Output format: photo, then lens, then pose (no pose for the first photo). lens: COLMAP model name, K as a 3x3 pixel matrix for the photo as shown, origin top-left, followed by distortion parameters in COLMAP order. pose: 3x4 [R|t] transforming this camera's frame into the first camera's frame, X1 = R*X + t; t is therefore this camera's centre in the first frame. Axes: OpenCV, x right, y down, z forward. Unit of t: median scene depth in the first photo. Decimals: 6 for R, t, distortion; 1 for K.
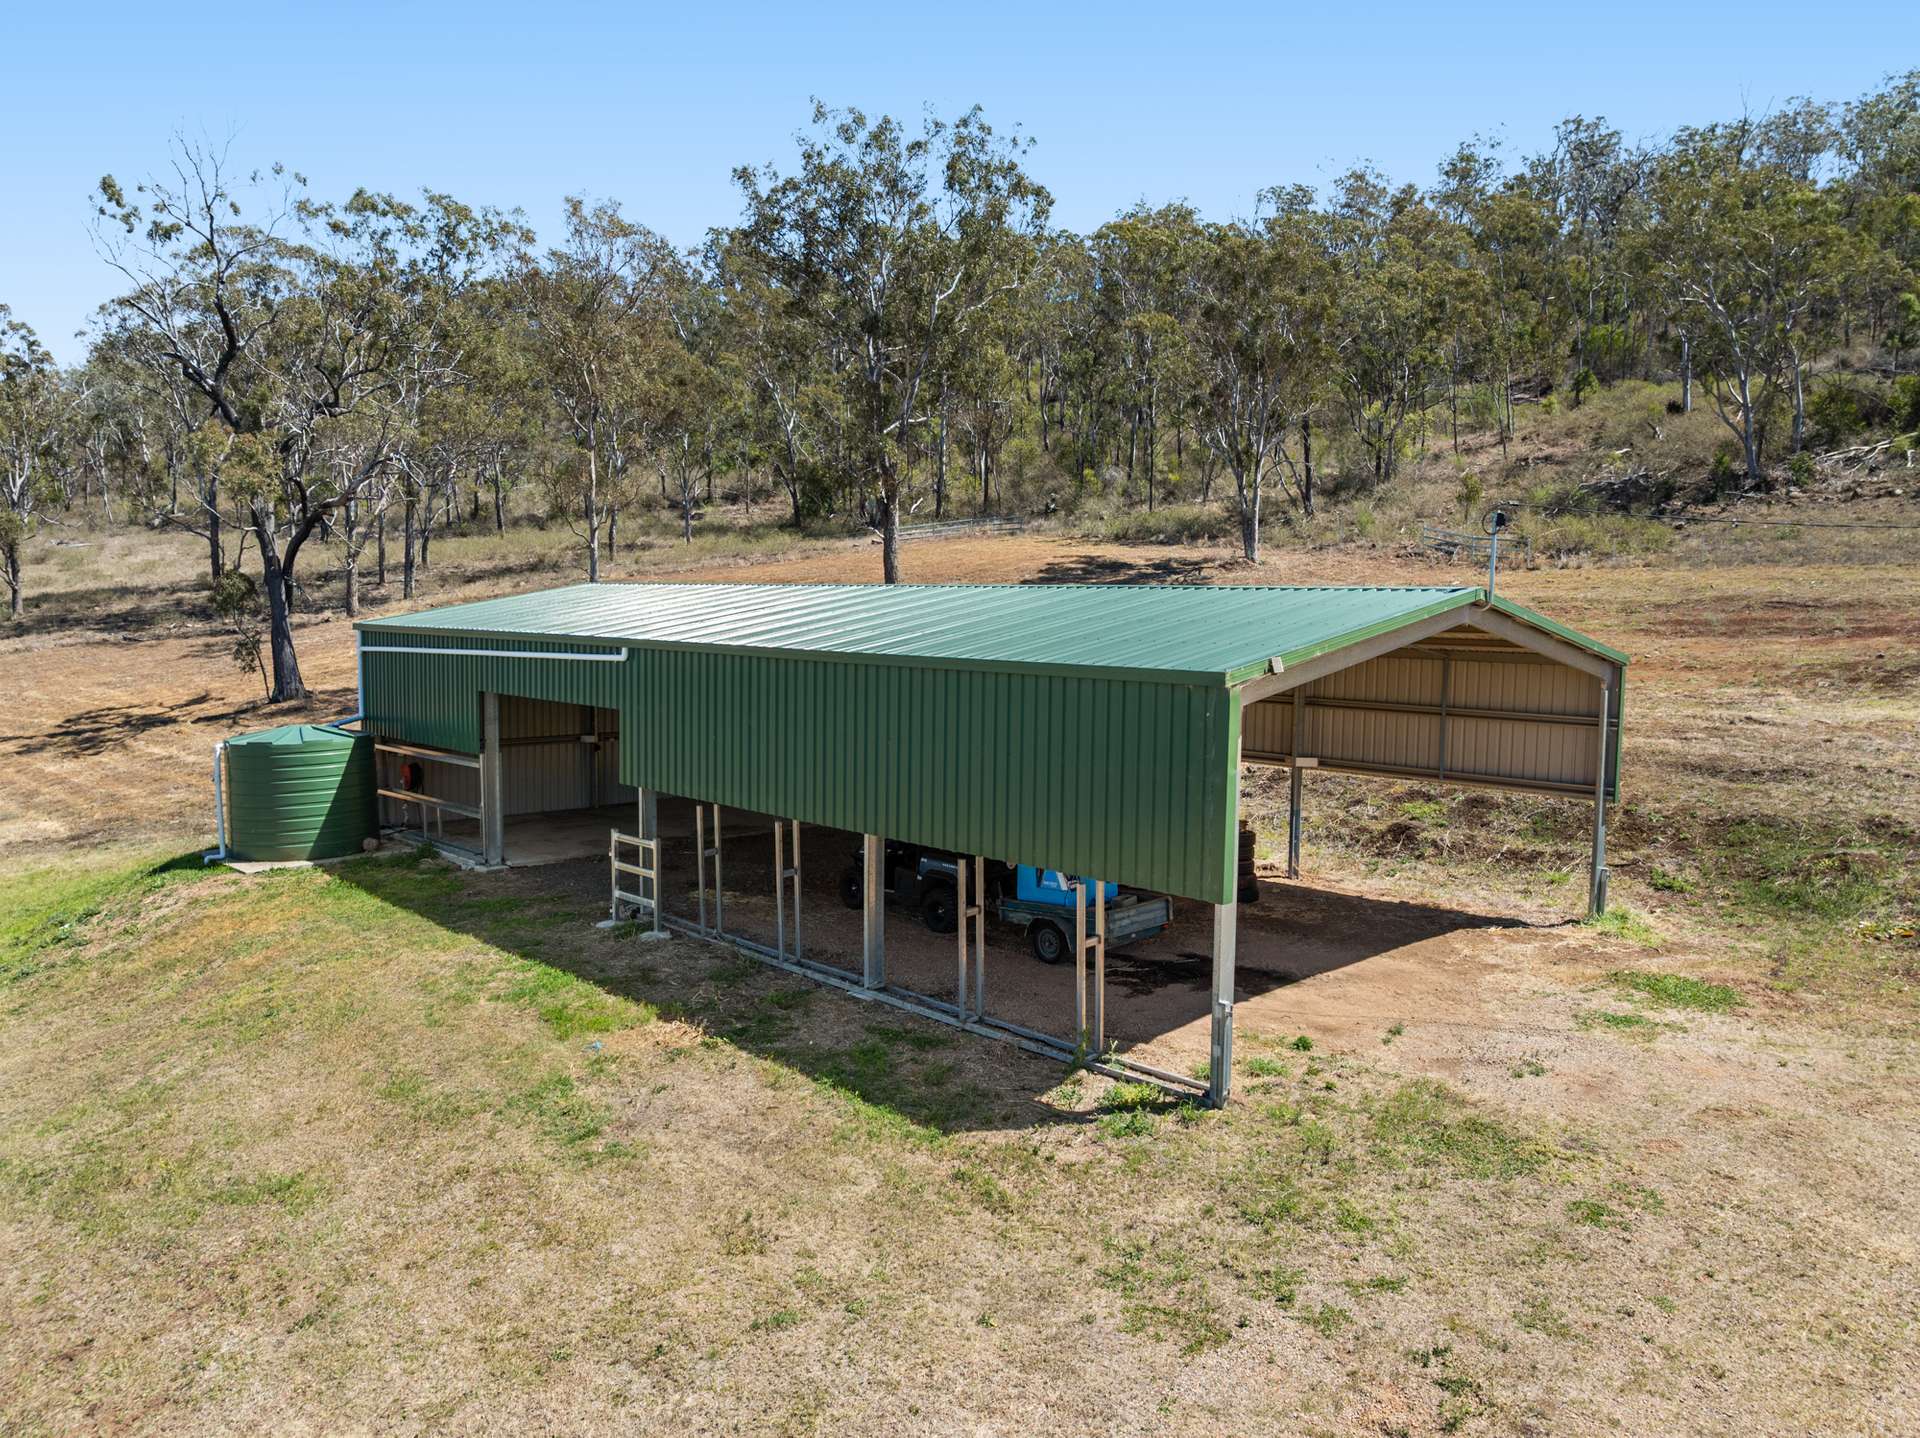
lens RADIAL K [[1371.5, 0, 1005.4], [0, 1371.5, 739.3], [0, 0, 1]] dist [-0.032877, 0.001296]
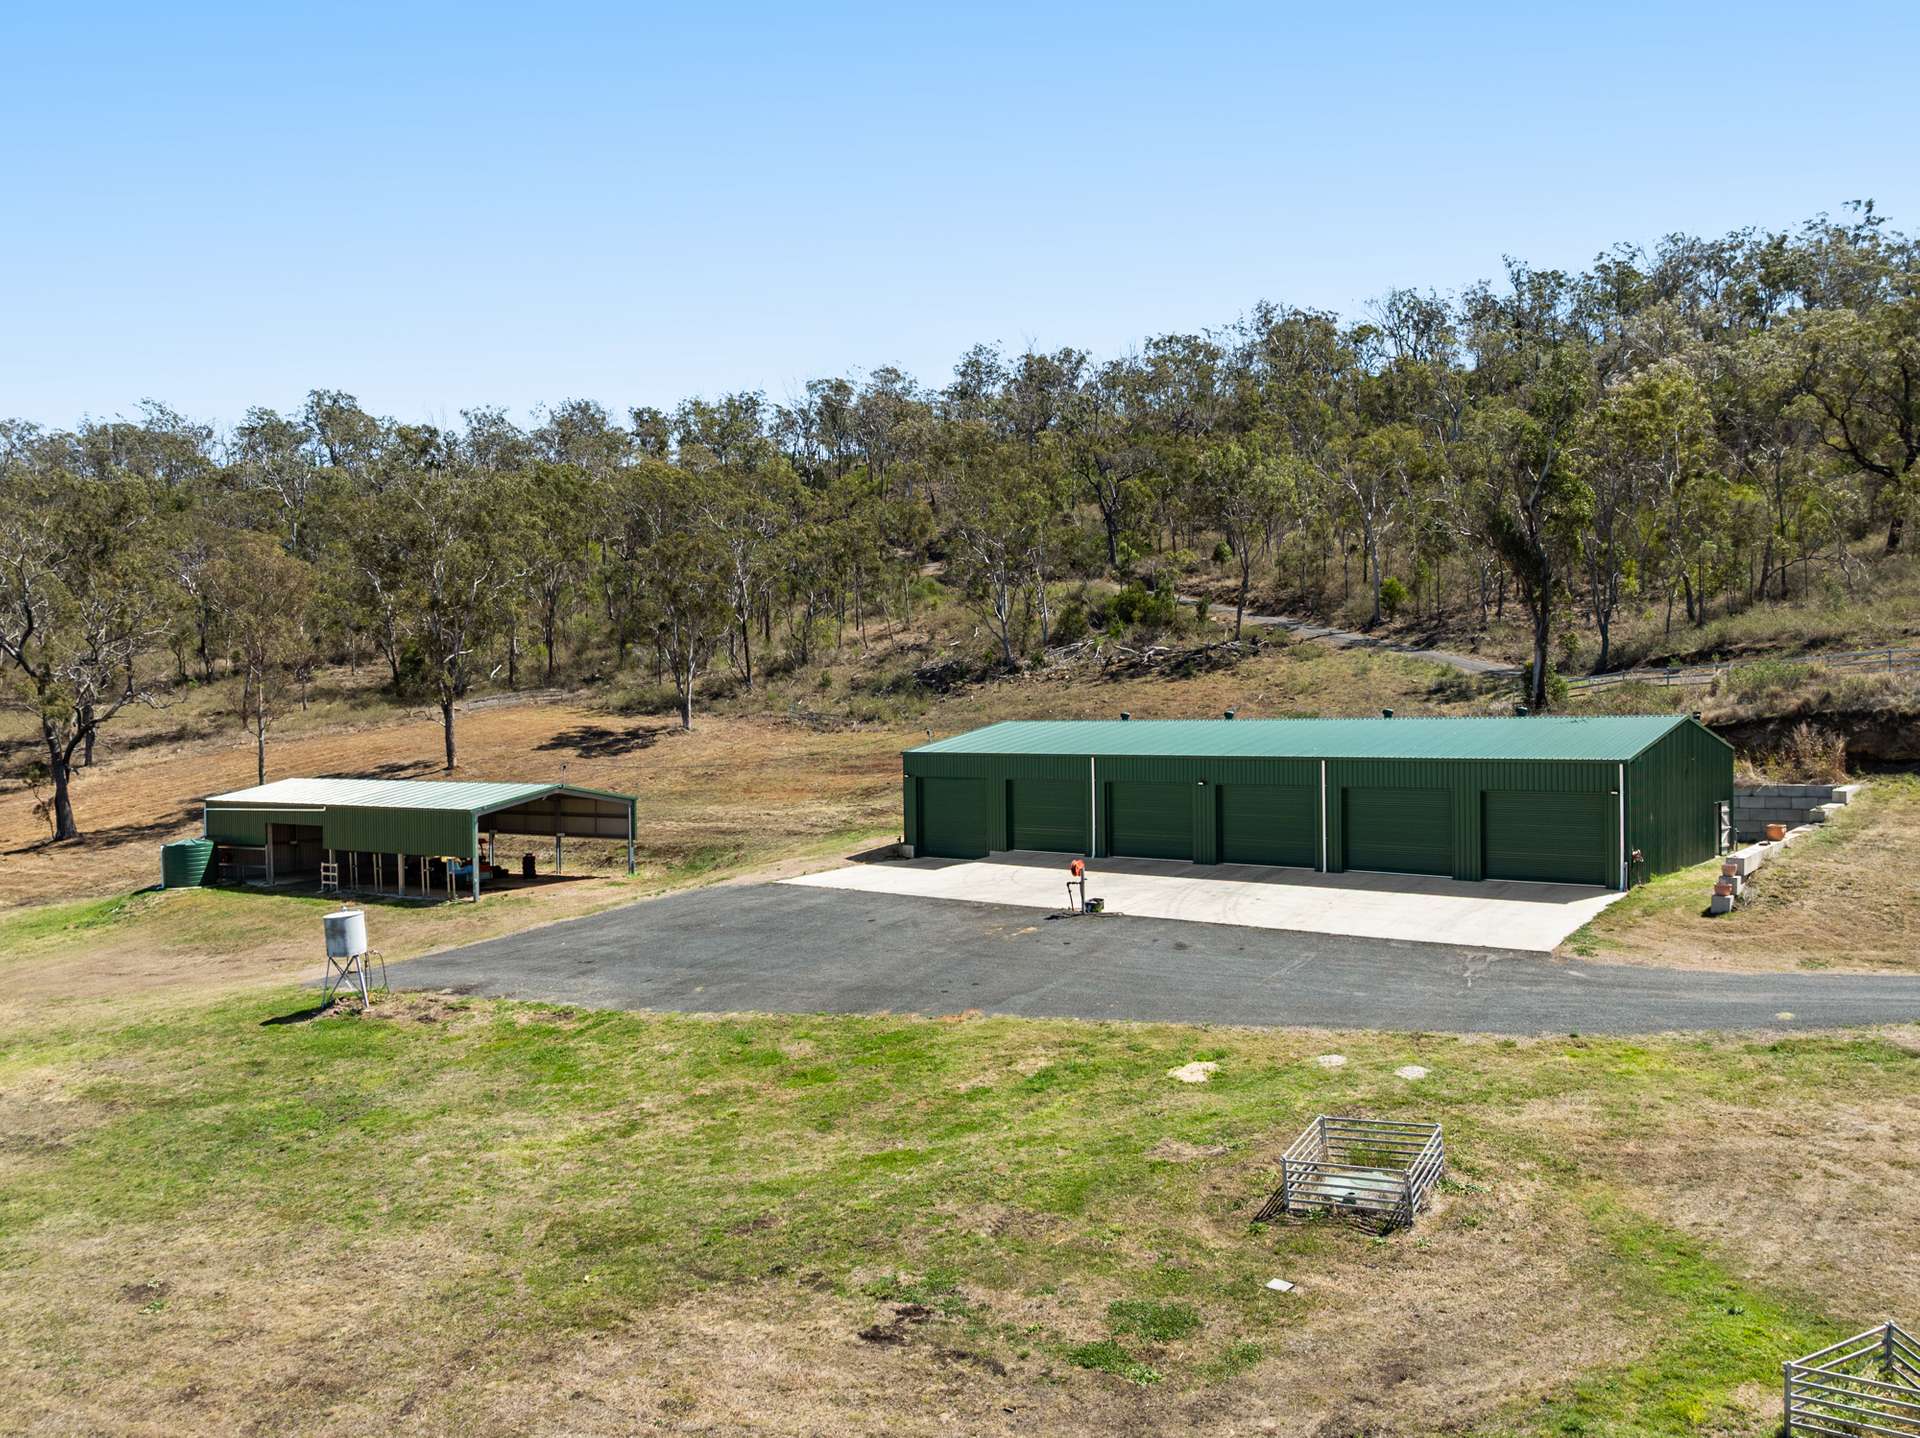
lens RADIAL K [[1371.5, 0, 973.4], [0, 1371.5, 717.5], [0, 0, 1]] dist [-0.032877, 0.001296]
pose [[0.969930, -0.027325, 0.241844, 0.106759], [0.051363, 0.994279, -0.093654, 0.024907], [-0.237901, 0.103260, 0.965785, -0.606390]]
